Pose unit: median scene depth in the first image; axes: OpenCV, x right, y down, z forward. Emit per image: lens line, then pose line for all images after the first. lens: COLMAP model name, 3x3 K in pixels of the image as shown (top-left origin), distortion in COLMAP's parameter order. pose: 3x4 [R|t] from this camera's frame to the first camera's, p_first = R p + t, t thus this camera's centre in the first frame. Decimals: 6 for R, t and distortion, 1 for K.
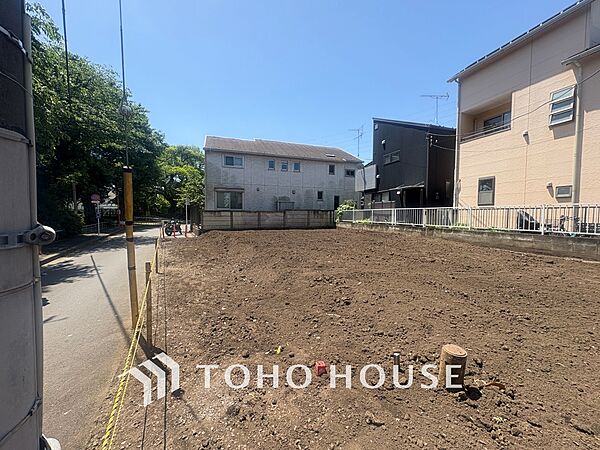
lens RADIAL K [[238.4, 0, 300.4], [0, 238.4, 225.2], [0, 0, 1]] dist [-0.000397, 0.000262]
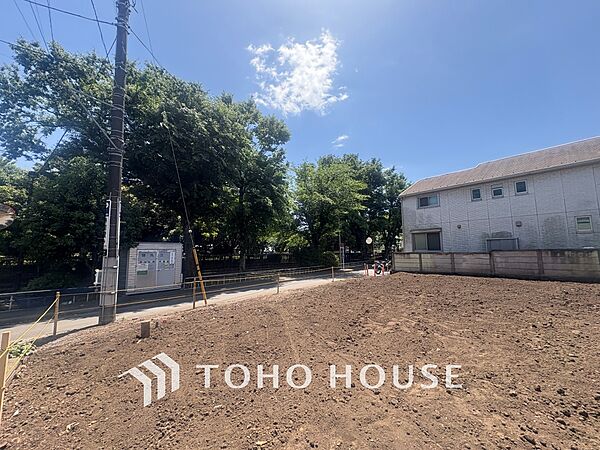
lens RADIAL K [[238.4, 0, 300.2], [0, 238.4, 225.7], [0, 0, 1]] dist [-0.000397, 0.000262]
pose [[0.369151, -0.113141, -0.922457, 0.608669], [-0.032202, 0.990409, -0.134361, -0.031953], [0.928811, 0.079304, 0.361967, 0.249230]]
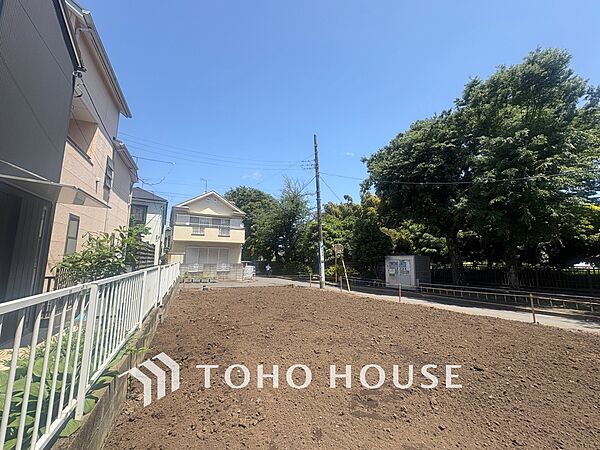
lens RADIAL K [[238.4, 0, 300.1], [0, 238.4, 222.7], [0, 0, 1]] dist [-0.000397, 0.000262]
pose [[-0.995205, -0.029165, -0.093364, 0.199548], [-0.018915, 0.993878, -0.108853, -0.107737], [0.095967, -0.106565, -0.989664, 1.514159]]
